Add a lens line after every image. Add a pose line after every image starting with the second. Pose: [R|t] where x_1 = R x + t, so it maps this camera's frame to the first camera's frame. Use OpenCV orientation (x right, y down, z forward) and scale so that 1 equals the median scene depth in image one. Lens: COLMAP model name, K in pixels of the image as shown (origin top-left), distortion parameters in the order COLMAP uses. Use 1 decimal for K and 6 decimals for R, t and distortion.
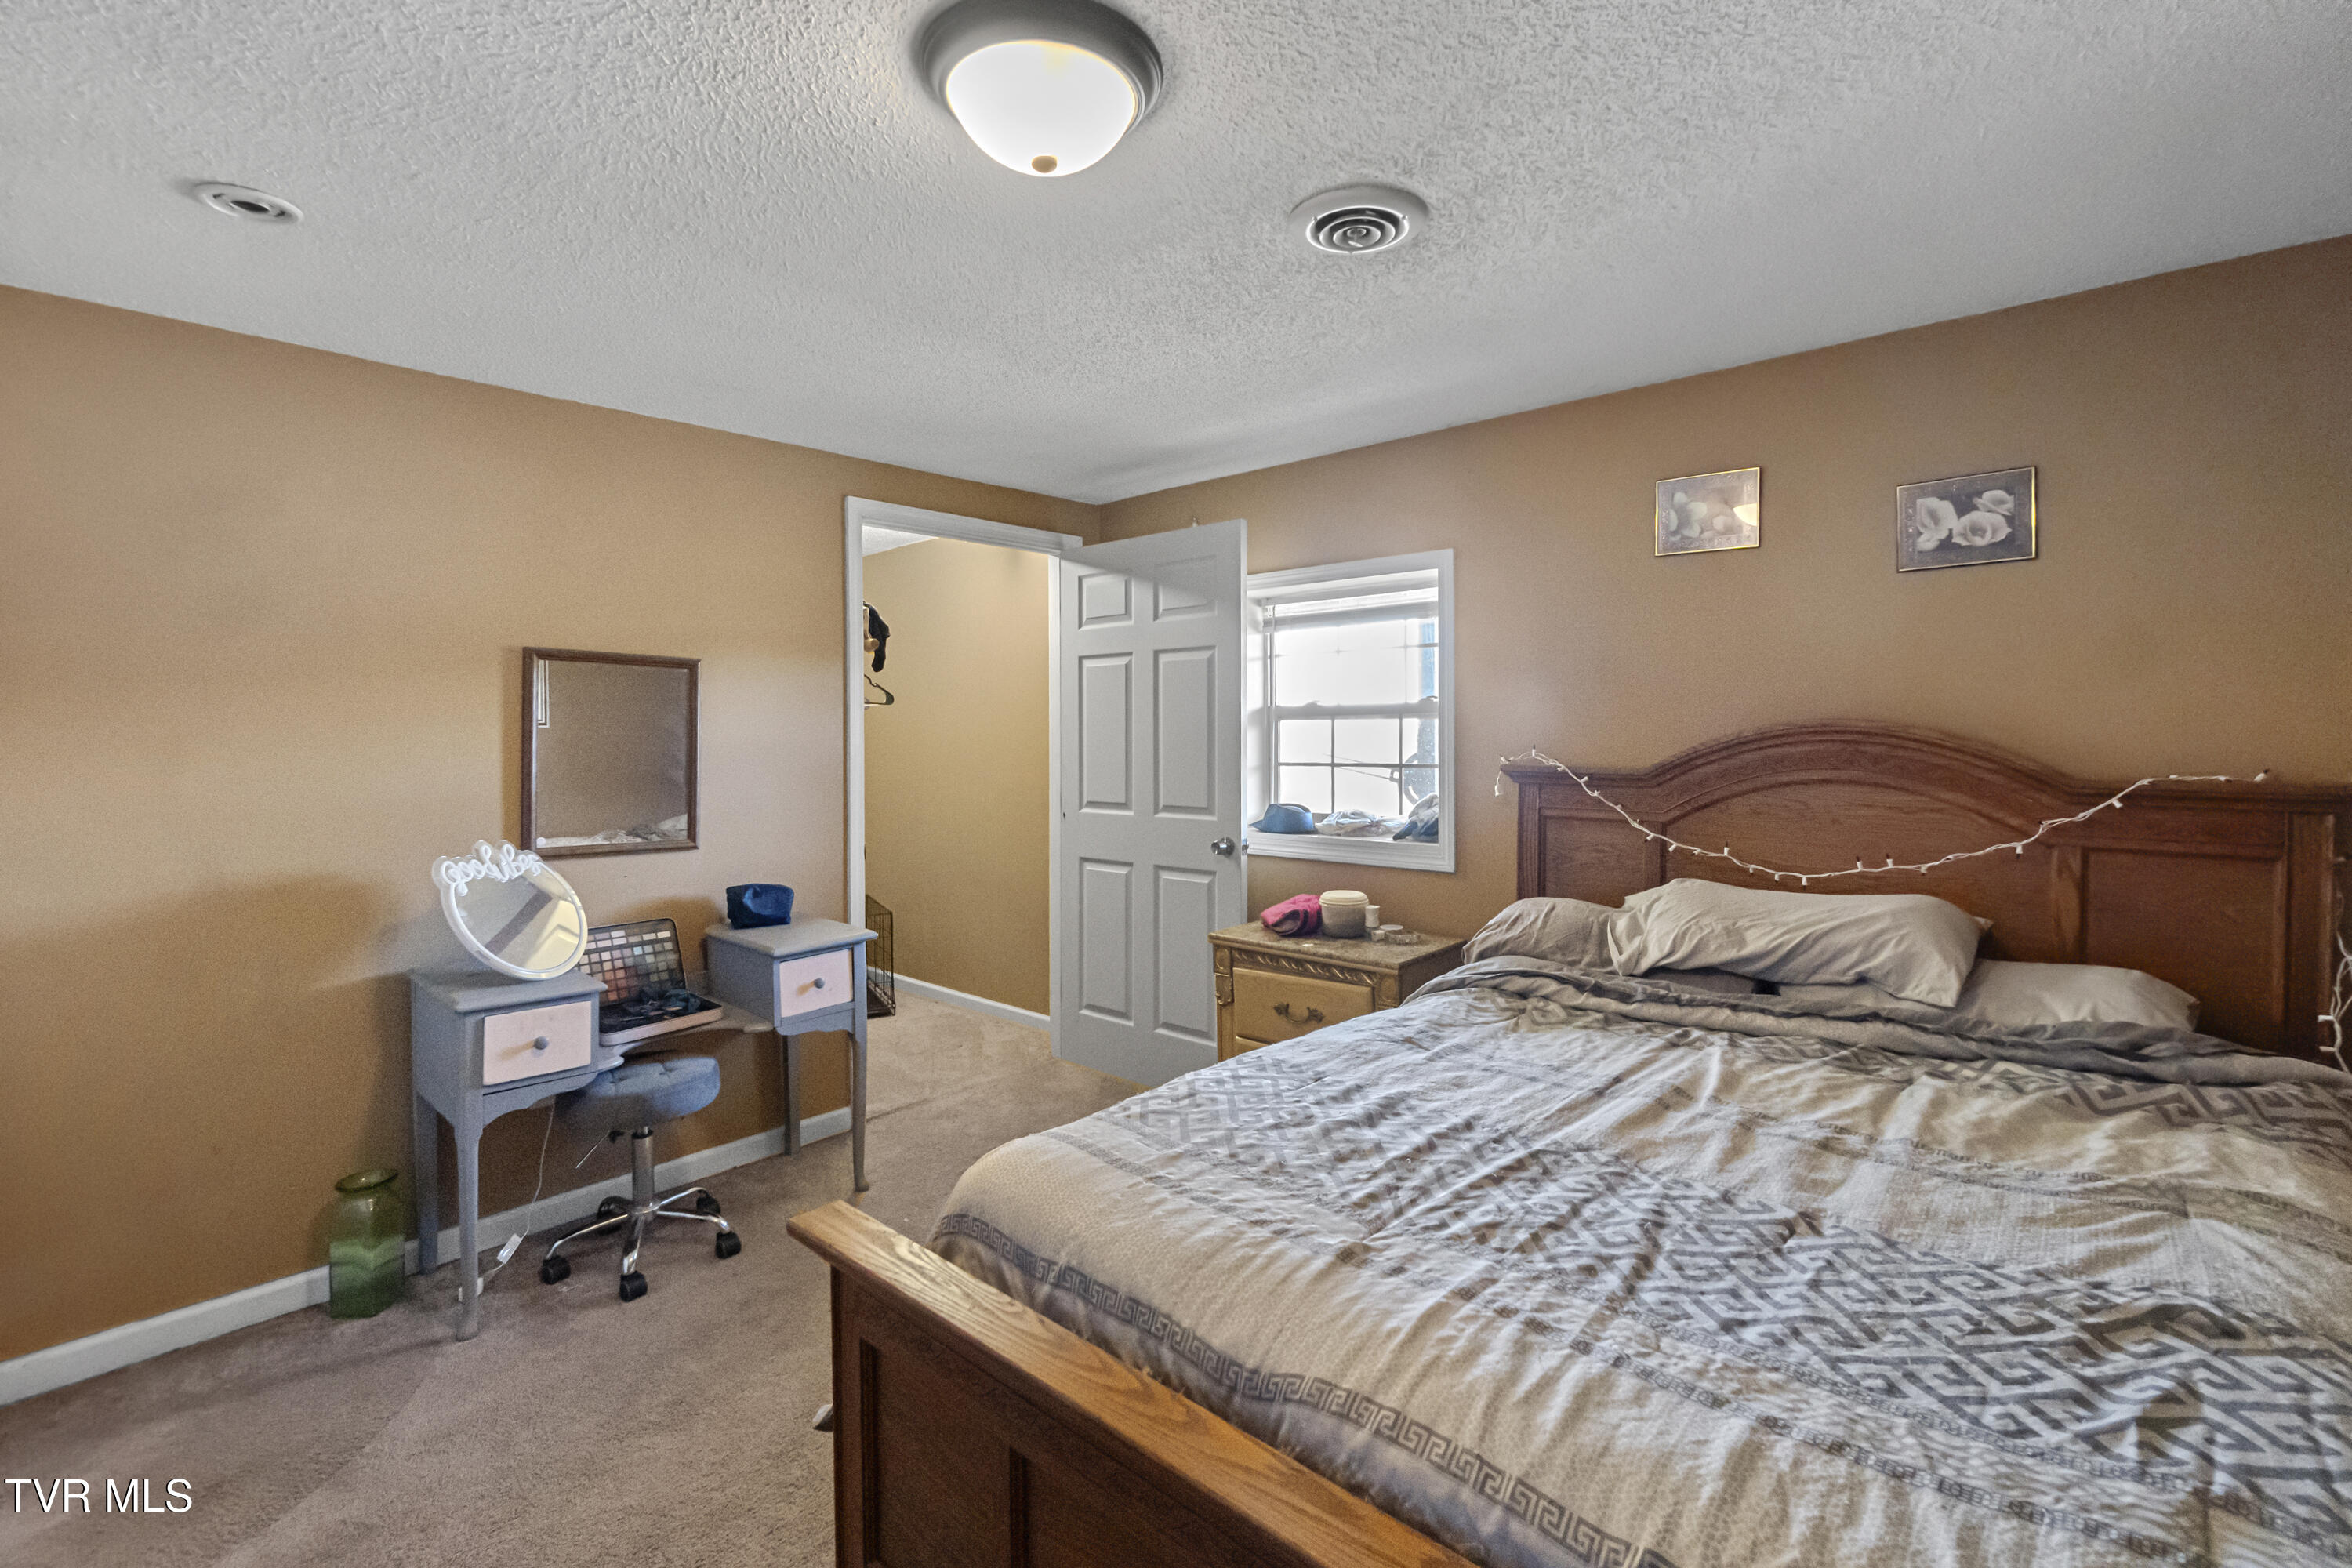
lens RADIAL K [[1028.3, 0, 1169.7], [0, 1028.3, 772.3], [0, 0, 1]] dist [0.001764, -0.000084]
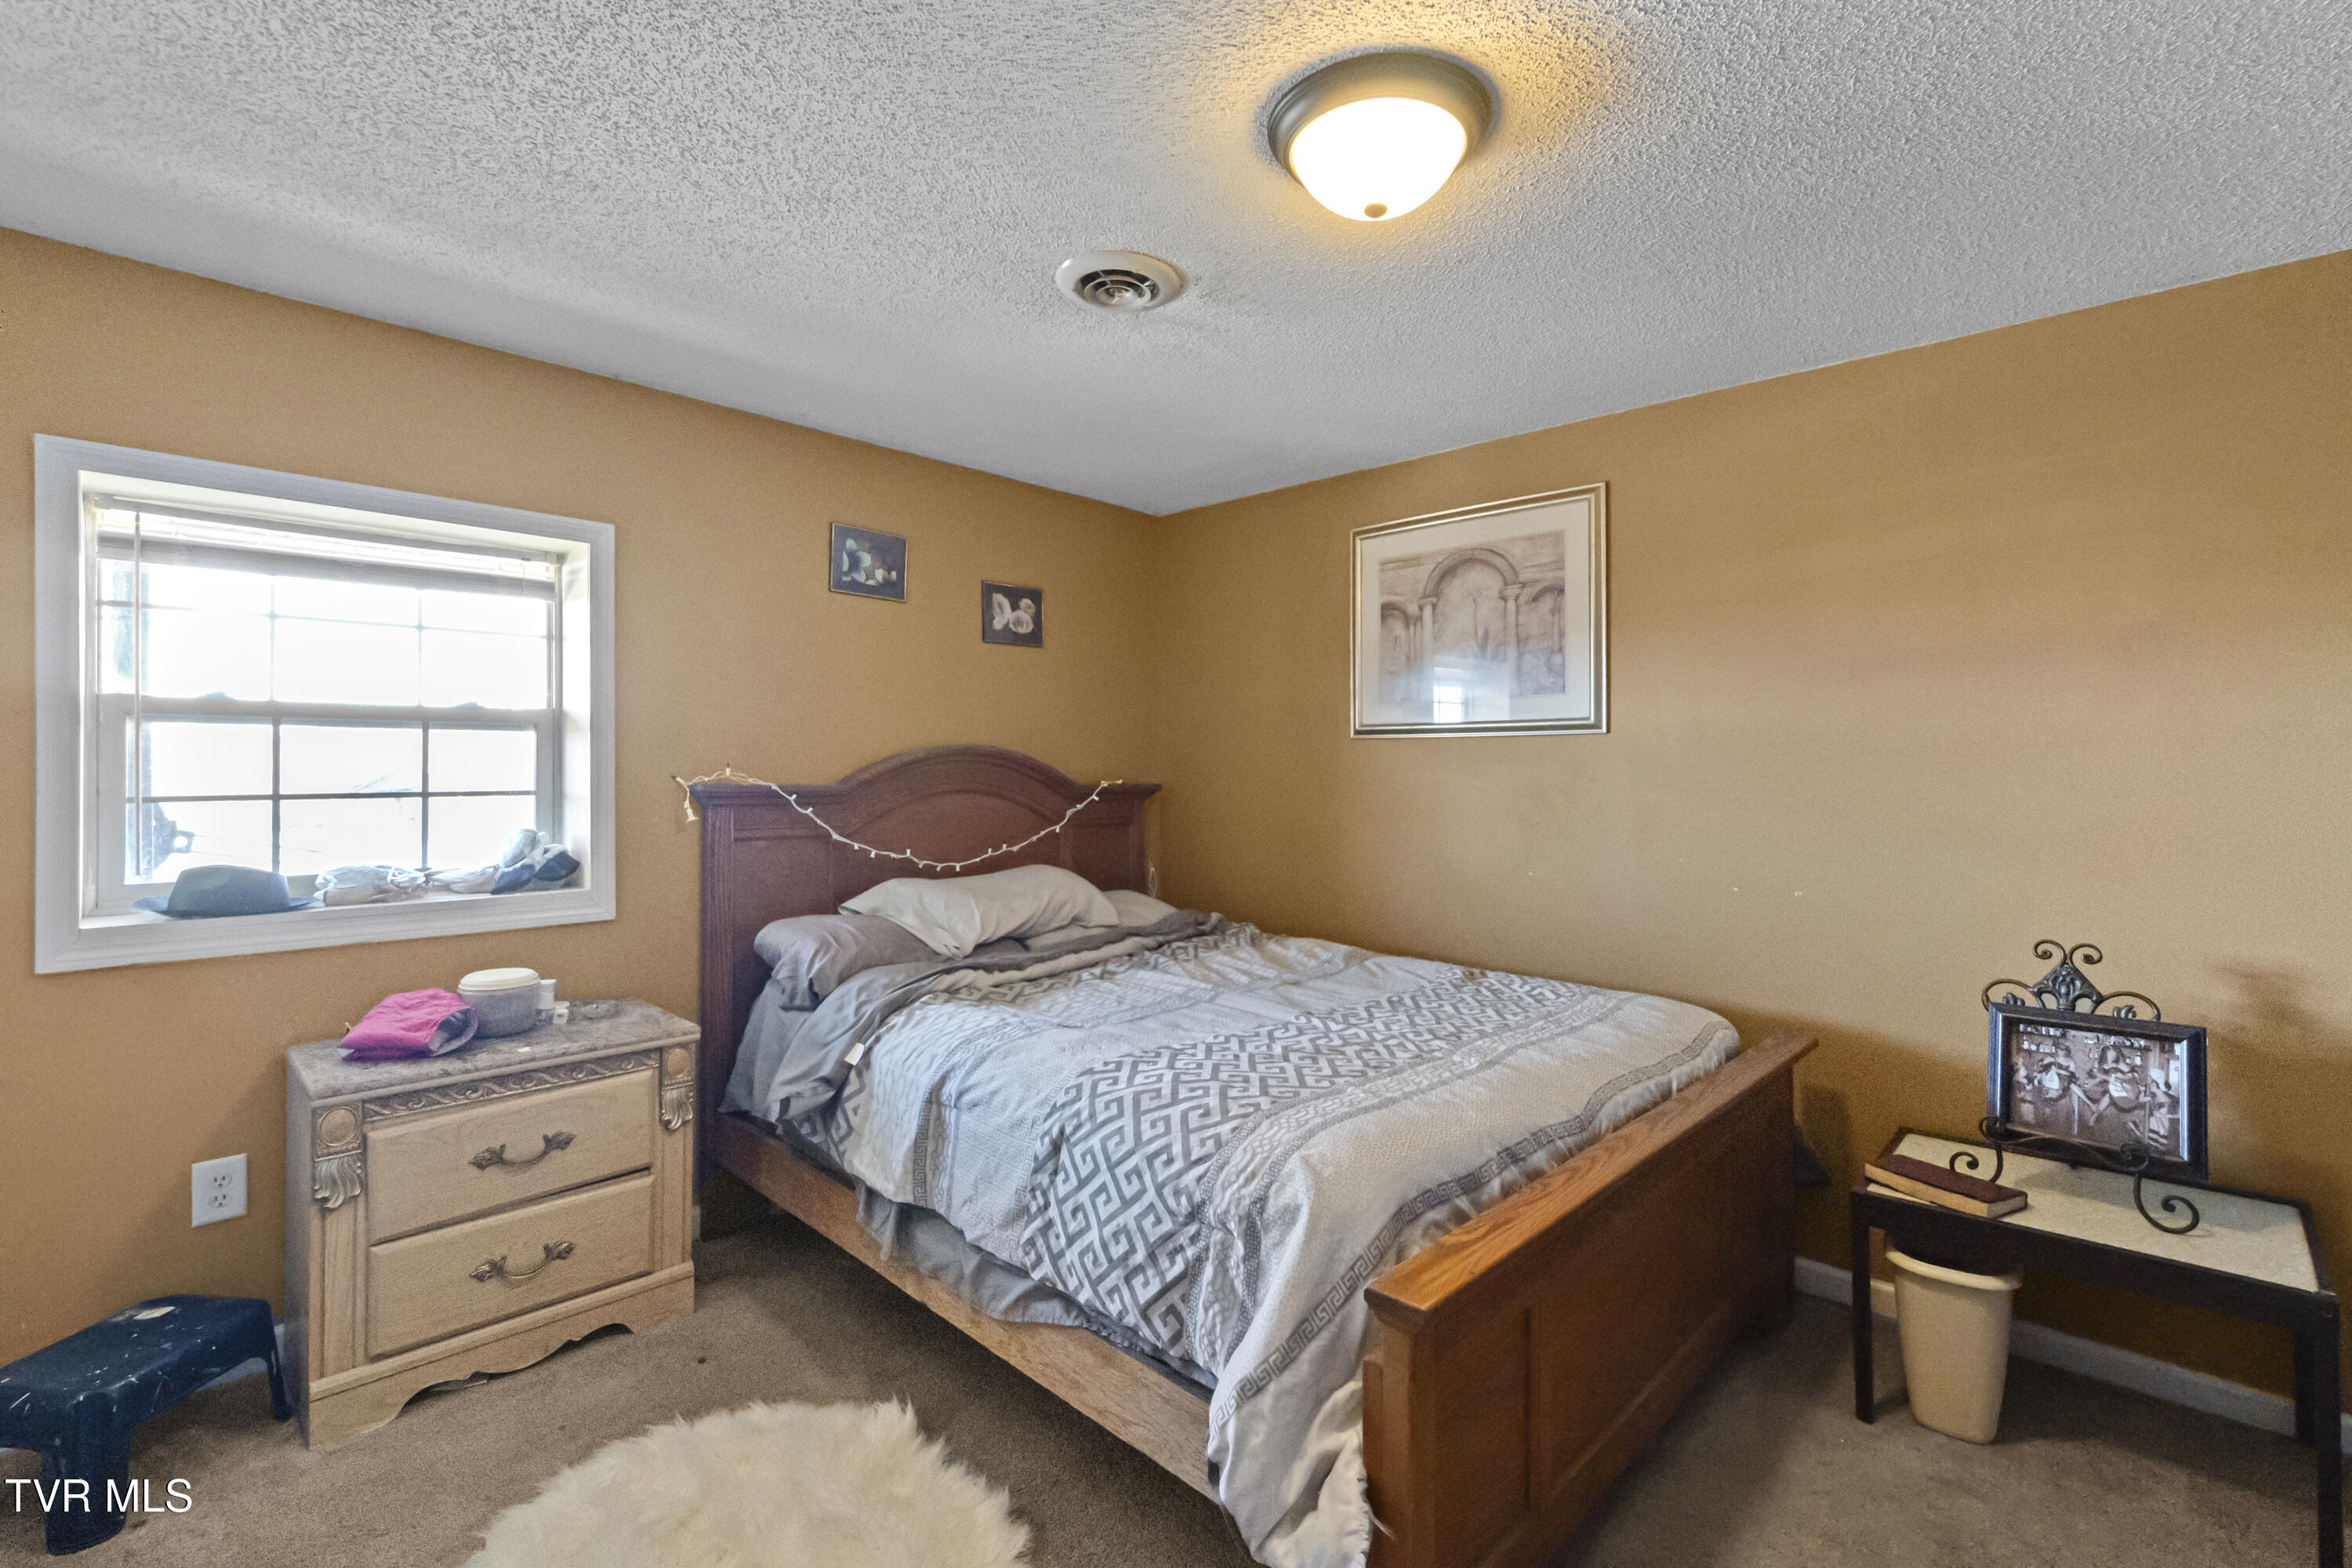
lens RADIAL K [[1068.8, 0, 1176.0], [0, 1068.8, 784.0], [0, 0, 1]] dist [0.001265, 0.000309]
pose [[0.035165, -0.013126, 0.999295, -0.556901], [0.033075, 0.999381, 0.011963, -0.006246], [-0.998834, 0.032631, 0.035578, 0.513012]]
